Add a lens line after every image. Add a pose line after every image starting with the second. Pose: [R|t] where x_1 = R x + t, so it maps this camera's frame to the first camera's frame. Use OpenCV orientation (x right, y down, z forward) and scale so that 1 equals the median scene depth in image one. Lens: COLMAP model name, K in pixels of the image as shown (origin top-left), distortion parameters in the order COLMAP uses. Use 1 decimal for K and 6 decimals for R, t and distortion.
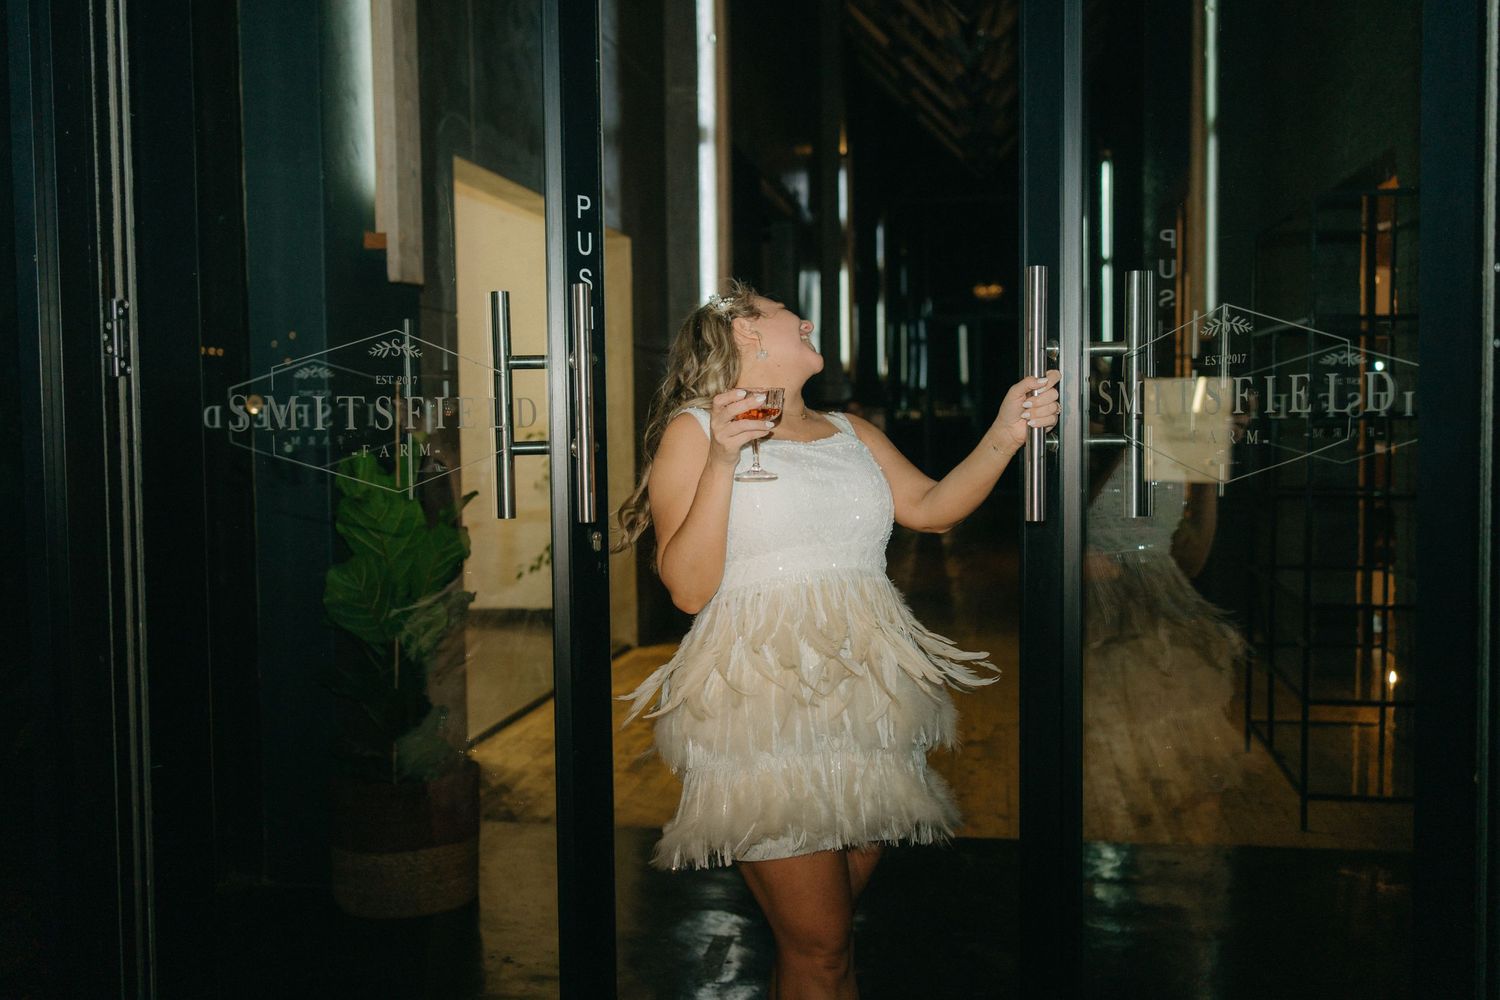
lens RADIAL K [[1499.1, 0, 771.5], [0, 1499.1, 501.1], [0, 0, 1]] dist [-0.011675, -0.003391]
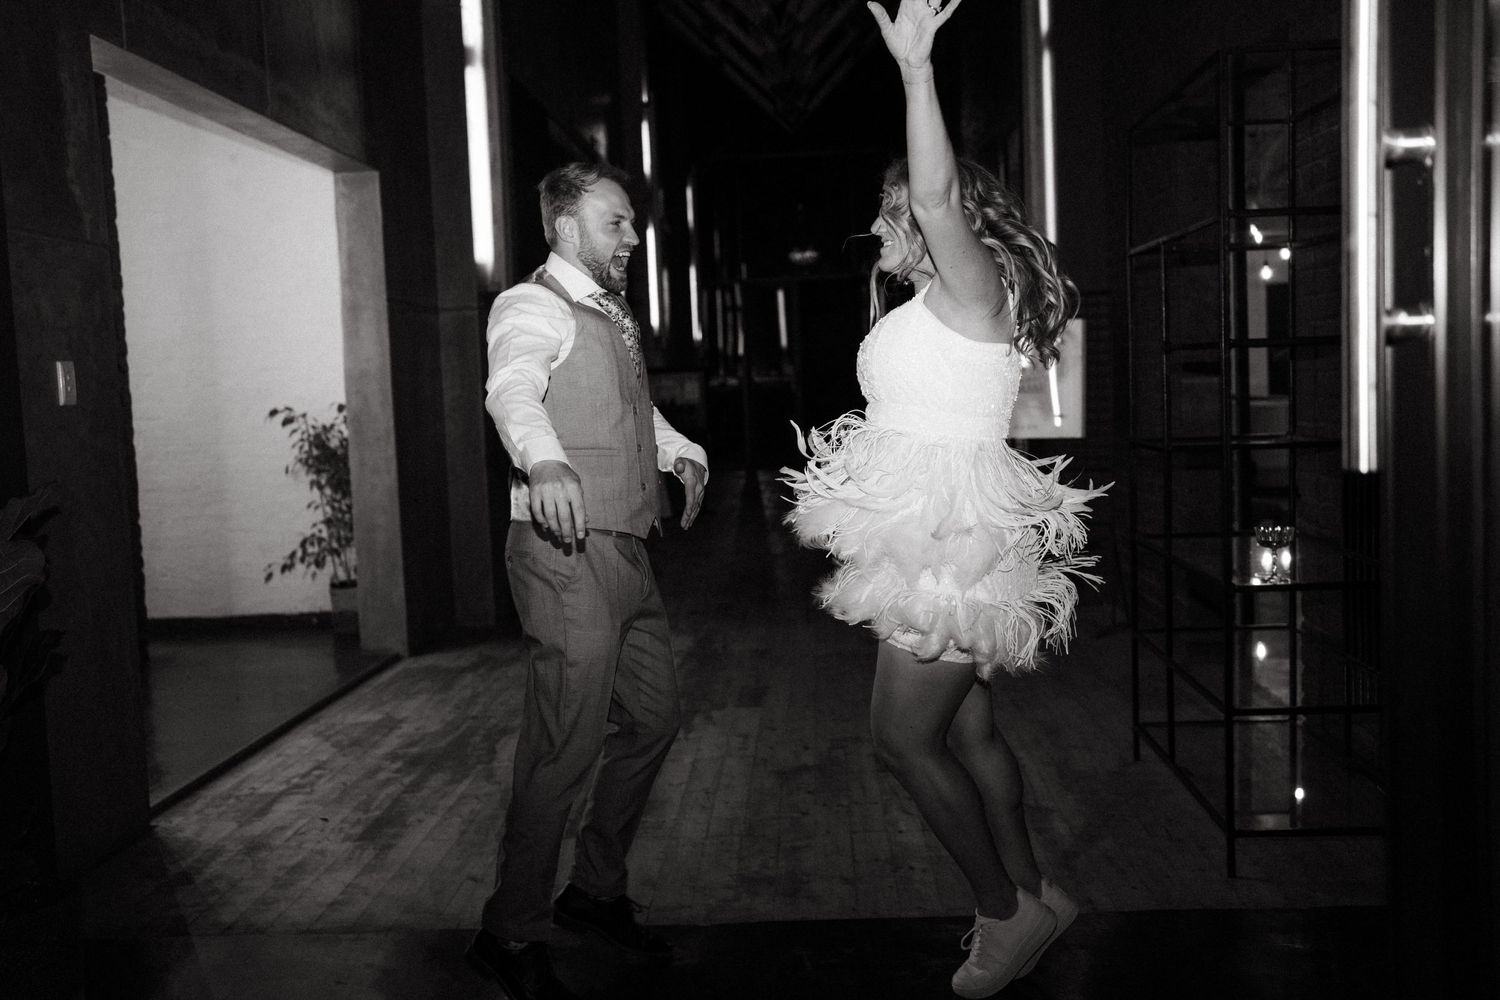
lens RADIAL K [[1499.1, 0, 771.5], [0, 1499.1, 501.1], [0, 0, 1]] dist [-0.011675, -0.003391]
pose [[0.992481, -0.039017, 0.116015, 0.016677], [0.036927, 0.999116, 0.020109, 0.000253], [-0.116697, -0.015674, 0.993044, 0.120178]]
